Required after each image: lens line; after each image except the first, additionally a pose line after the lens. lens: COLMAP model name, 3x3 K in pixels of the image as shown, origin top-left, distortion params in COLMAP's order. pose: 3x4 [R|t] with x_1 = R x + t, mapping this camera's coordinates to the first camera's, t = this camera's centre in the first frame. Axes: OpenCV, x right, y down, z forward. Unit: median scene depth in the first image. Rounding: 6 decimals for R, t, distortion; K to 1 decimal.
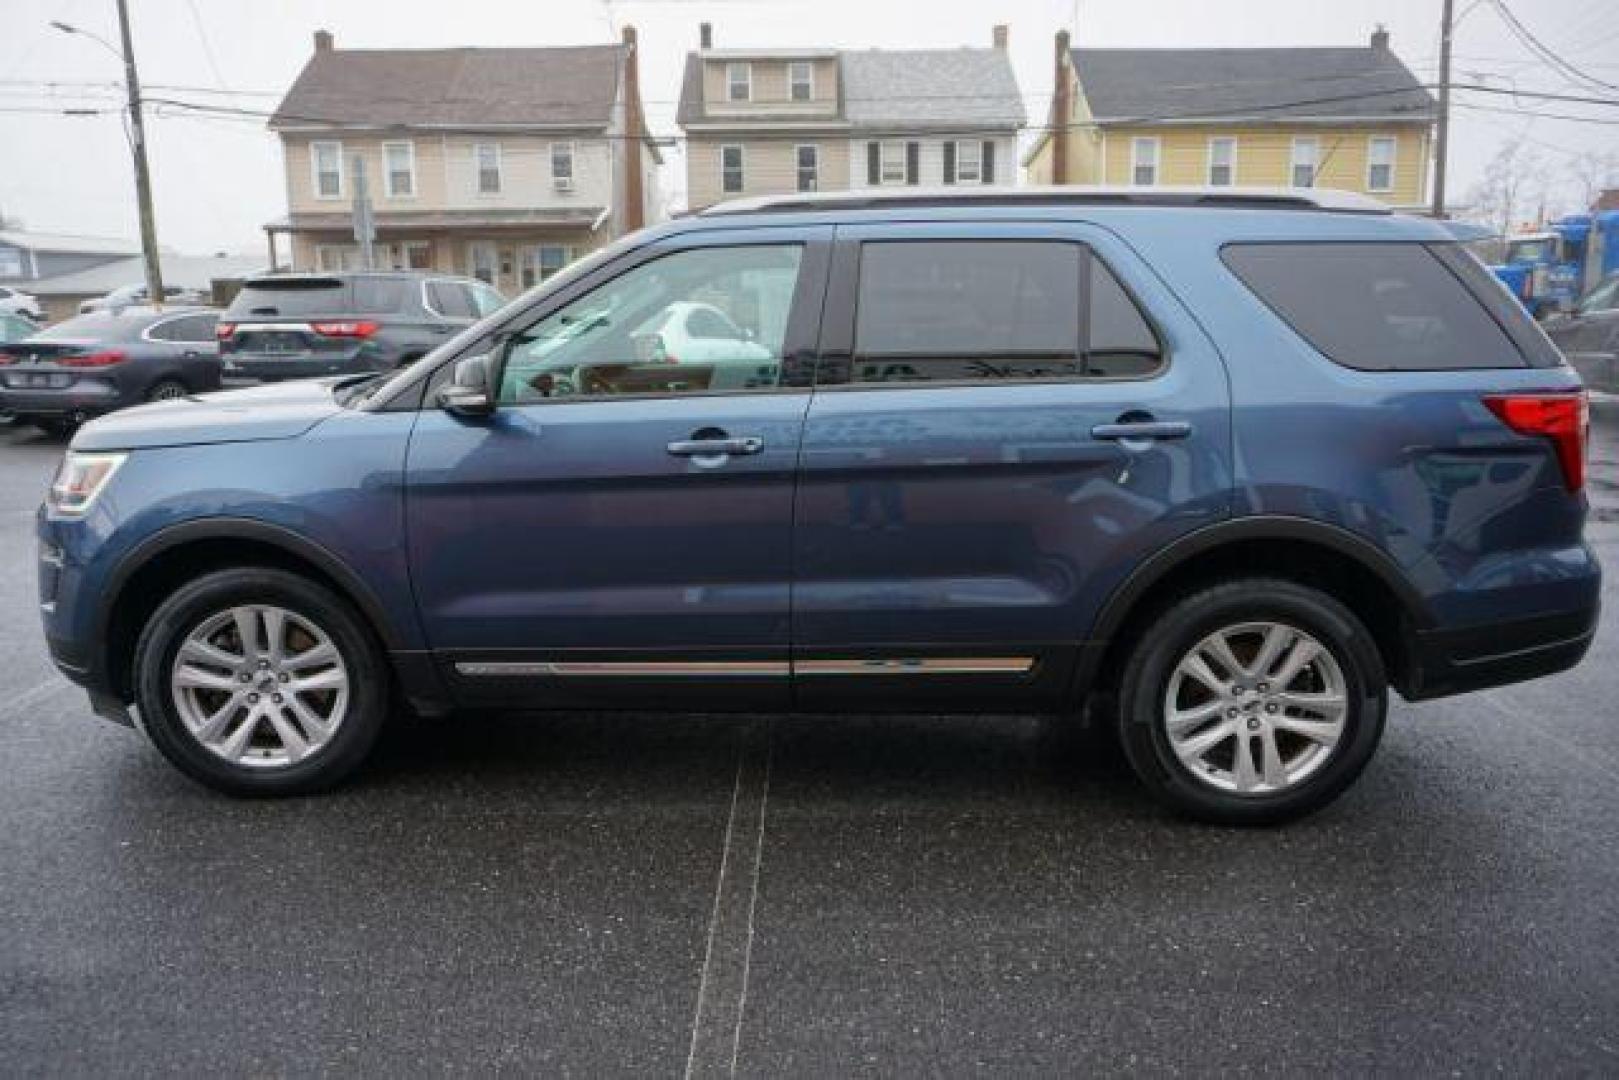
lens RADIAL K [[1207.3, 0, 760.3], [0, 1207.3, 554.3], [0, 0, 1]] dist [-0.027389, 0.015735]
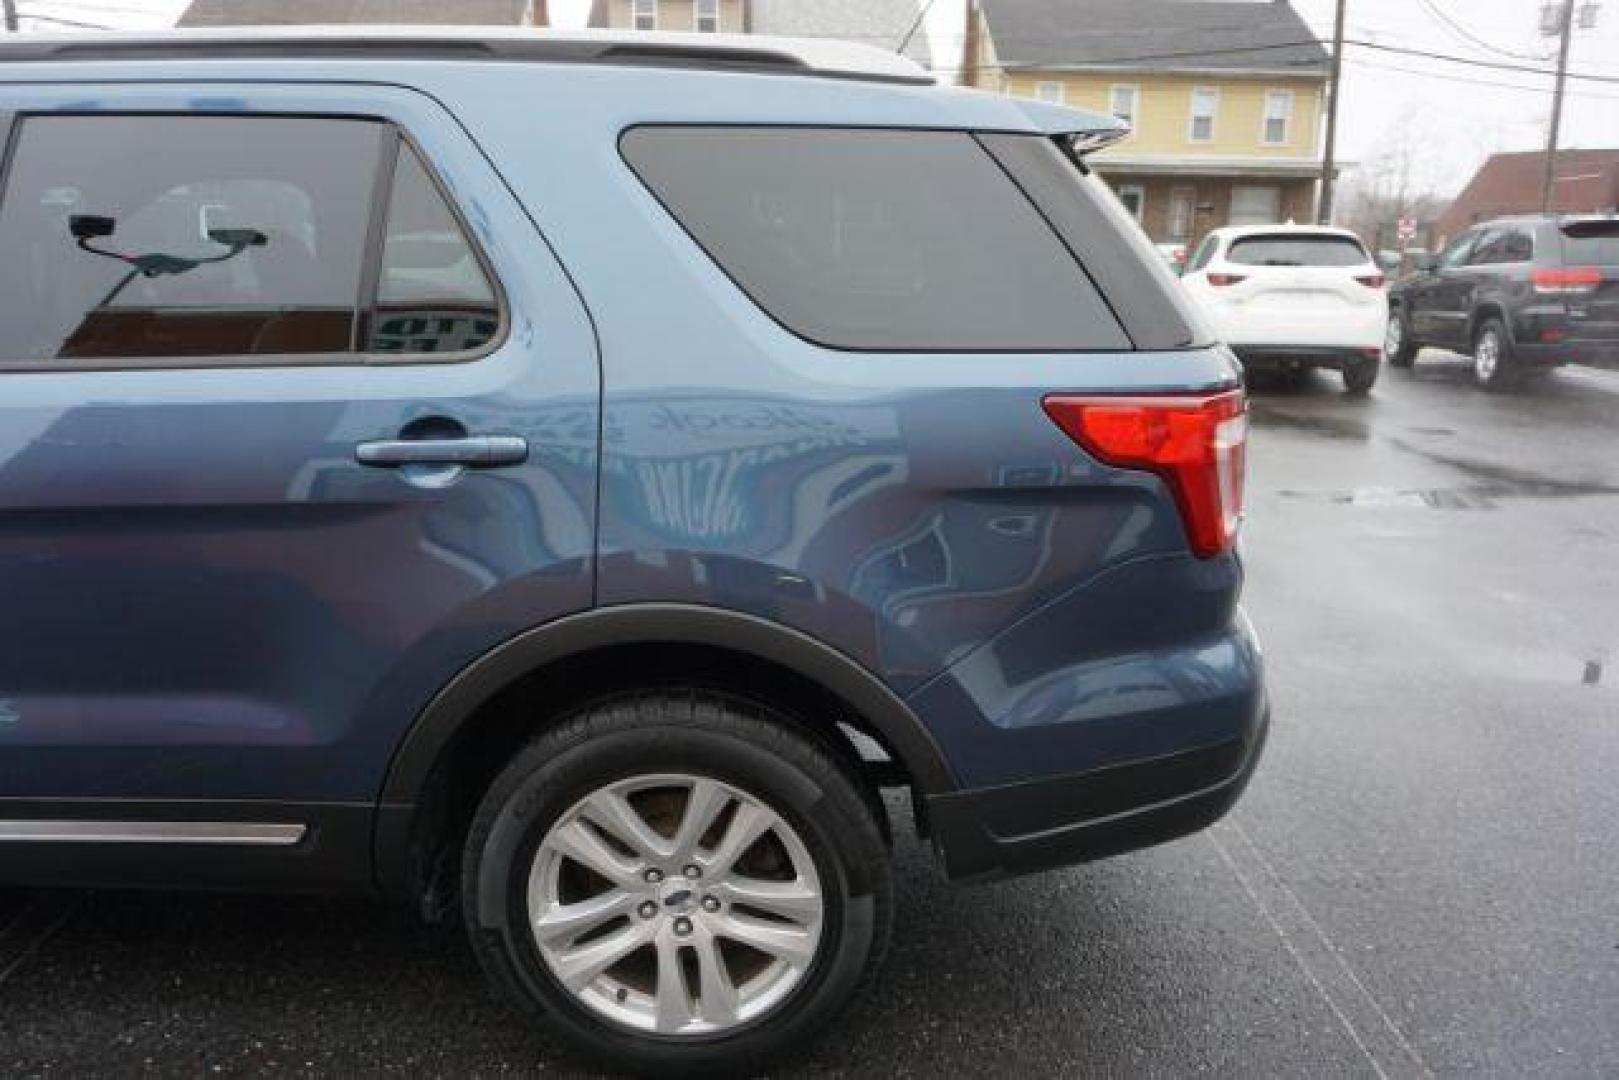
lens RADIAL K [[1102.5, 0, 791.2], [0, 1102.5, 538.5], [0, 0, 1]] dist [-0.050368, 0.032822]
pose [[0.998907, 0.011723, 0.045249, 0.072035], [-0.014336, 0.998222, 0.057863, -0.014782], [-0.044490, -0.058449, 0.997299, 0.074231]]
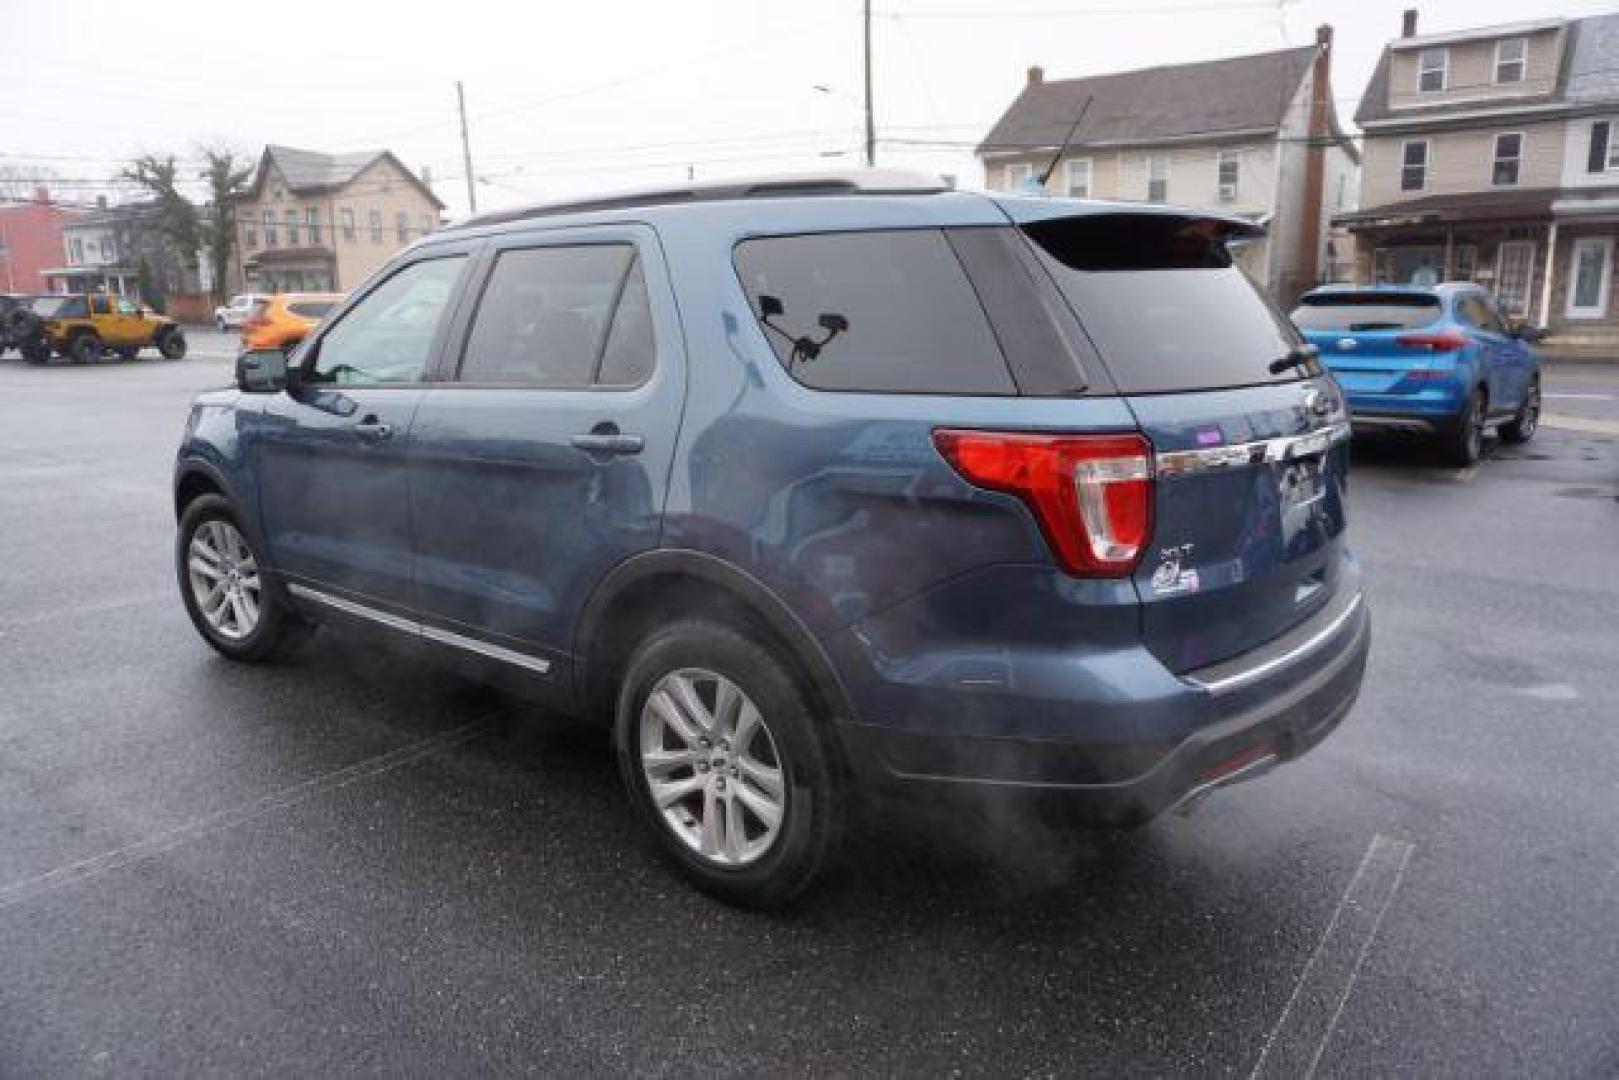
lens RADIAL K [[1102.5, 0, 829.1], [0, 1102.5, 554.4], [0, 0, 1]] dist [-0.050368, 0.032822]
pose [[0.800115, 0.133736, -0.584748, 0.152148], [-0.123964, 0.990651, 0.056948, -0.013594], [0.586897, 0.026922, 0.809214, 0.063751]]
